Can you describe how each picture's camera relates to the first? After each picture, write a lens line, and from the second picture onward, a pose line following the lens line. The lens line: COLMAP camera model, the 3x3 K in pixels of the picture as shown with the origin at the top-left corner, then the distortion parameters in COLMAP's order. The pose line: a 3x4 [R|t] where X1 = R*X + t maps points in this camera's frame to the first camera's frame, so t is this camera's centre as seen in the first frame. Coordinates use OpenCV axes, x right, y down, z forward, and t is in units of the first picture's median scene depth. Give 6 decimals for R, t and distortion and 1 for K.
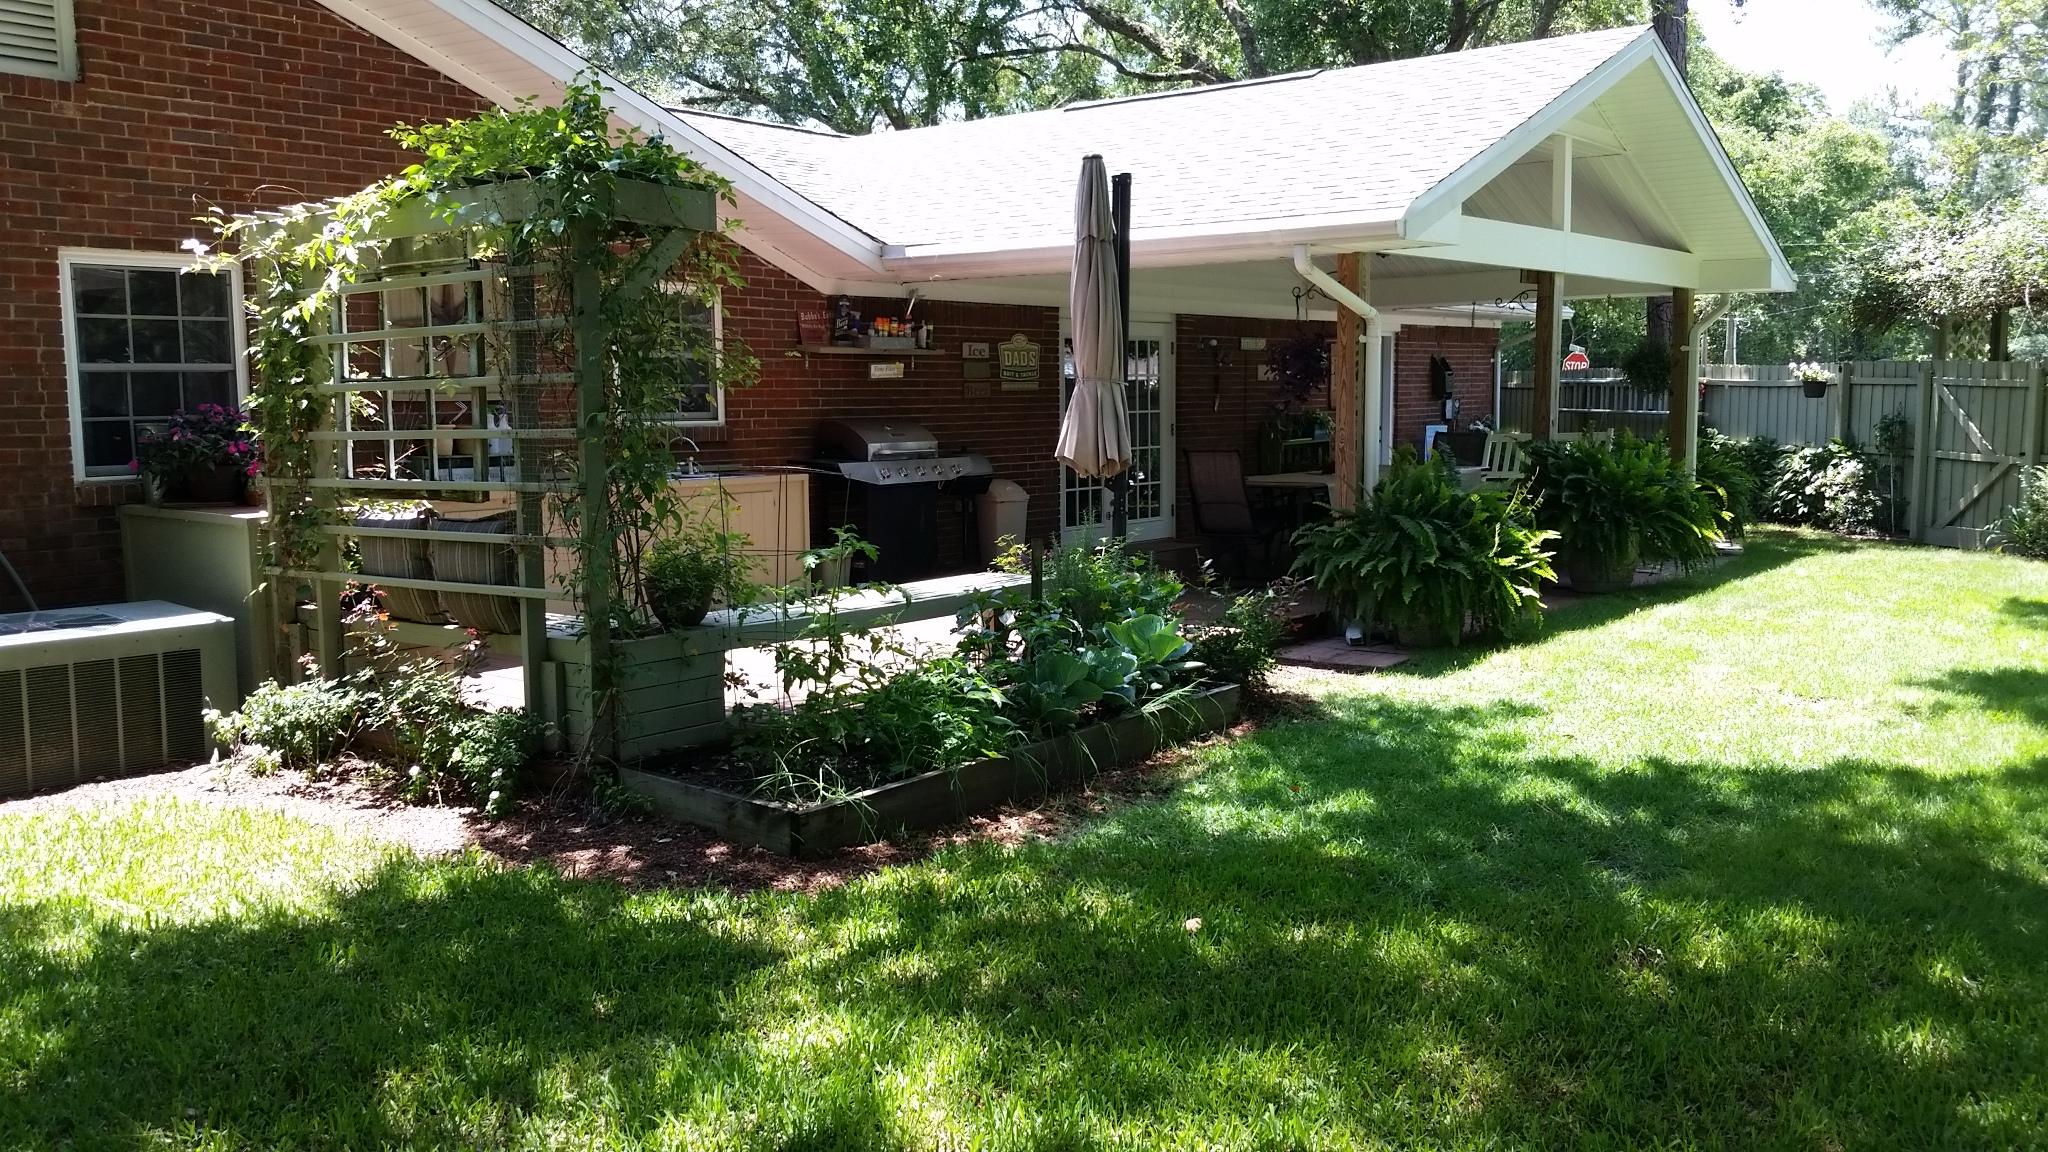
lens RADIAL K [[1727.8, 0, 1014.1], [0, 1727.8, 578.4], [0, 0, 1]] dist [0.177834, -0.448062]
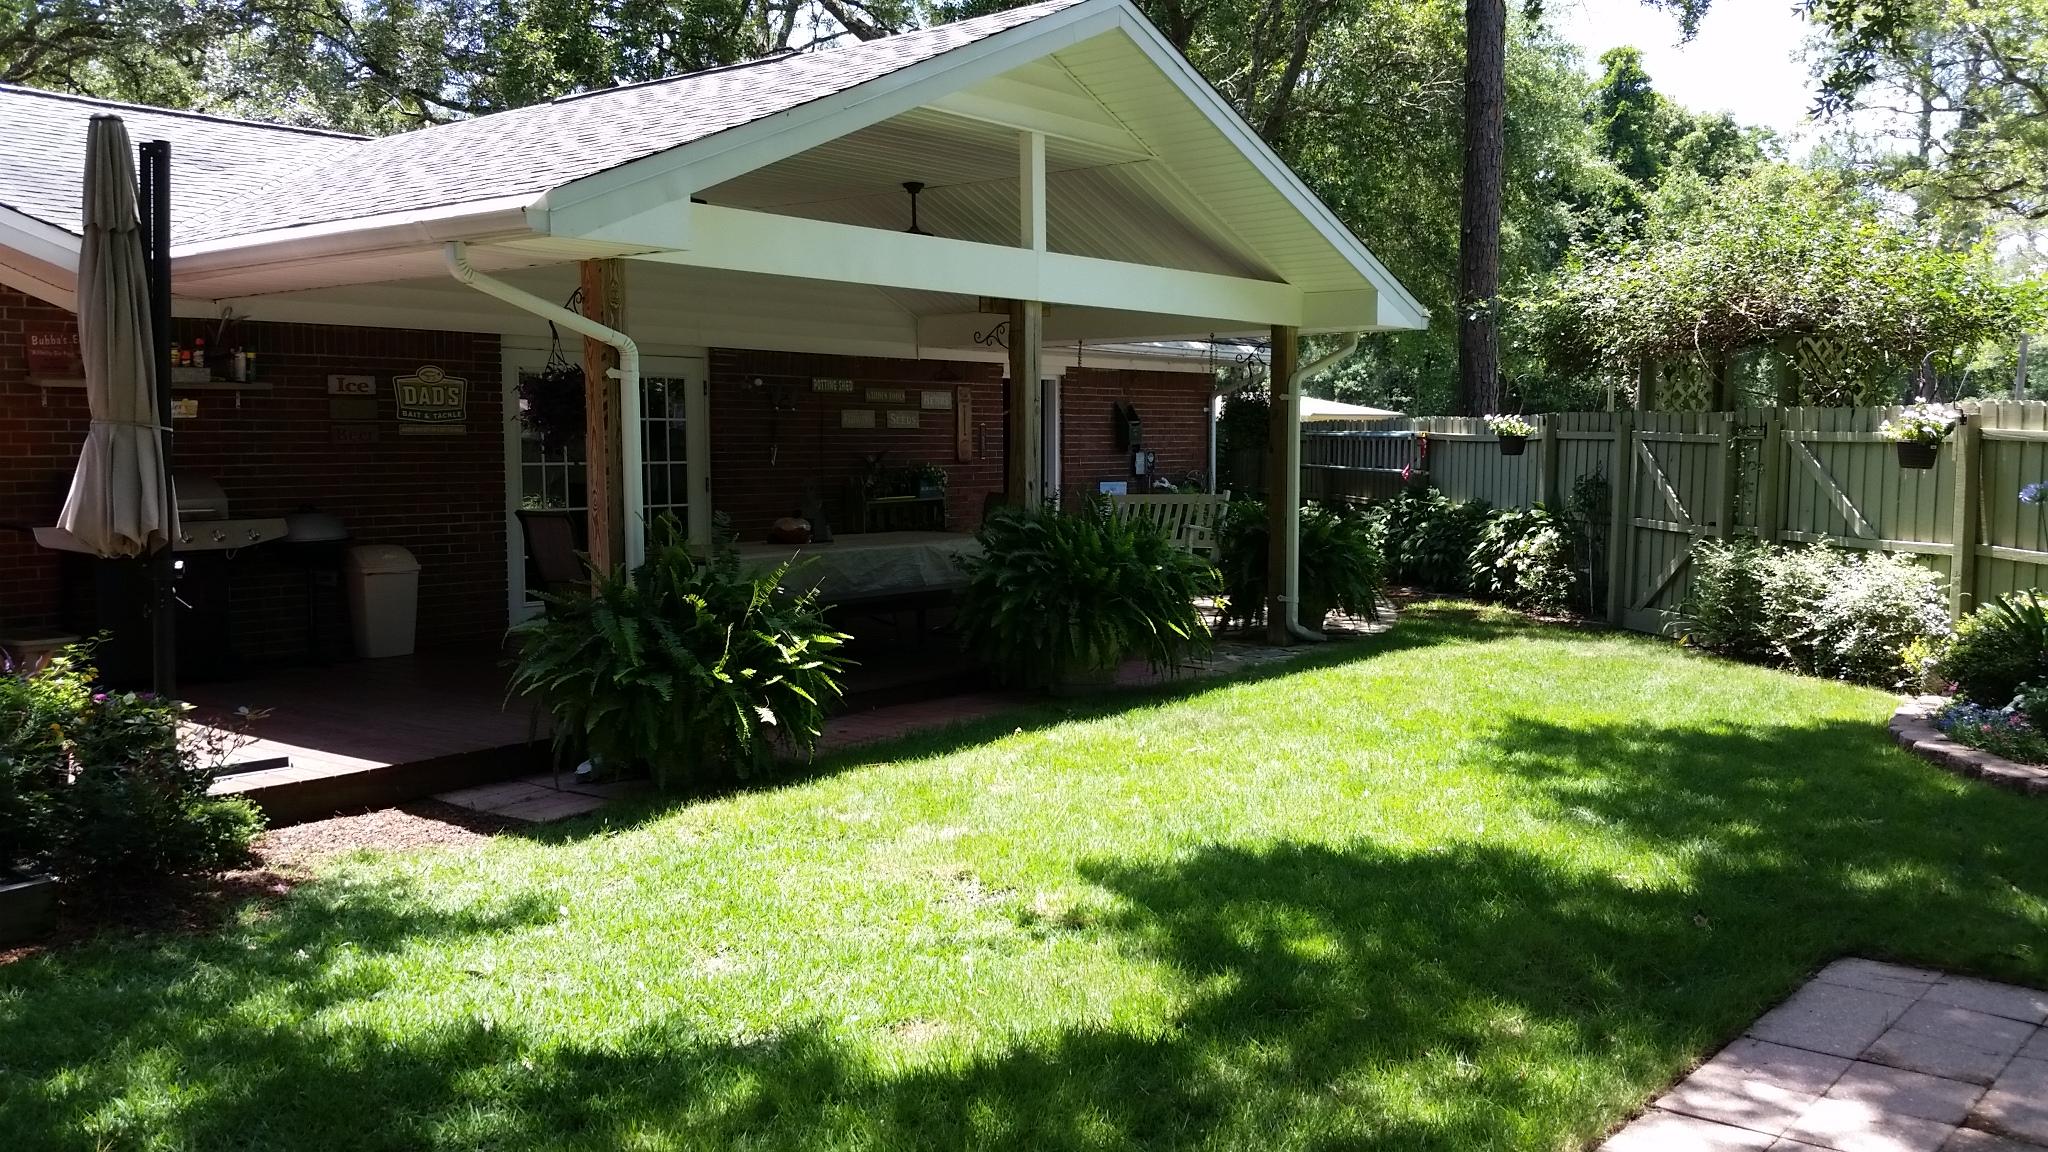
lens RADIAL K [[1727.8, 0, 1014.1], [0, 1727.8, 578.4], [0, 0, 1]] dist [0.177834, -0.448062]
pose [[0.999912, 0.009725, -0.009029, 0.232113], [-0.009952, 0.999625, -0.025506, -0.019110], [0.008777, 0.025594, 0.999634, 0.150947]]
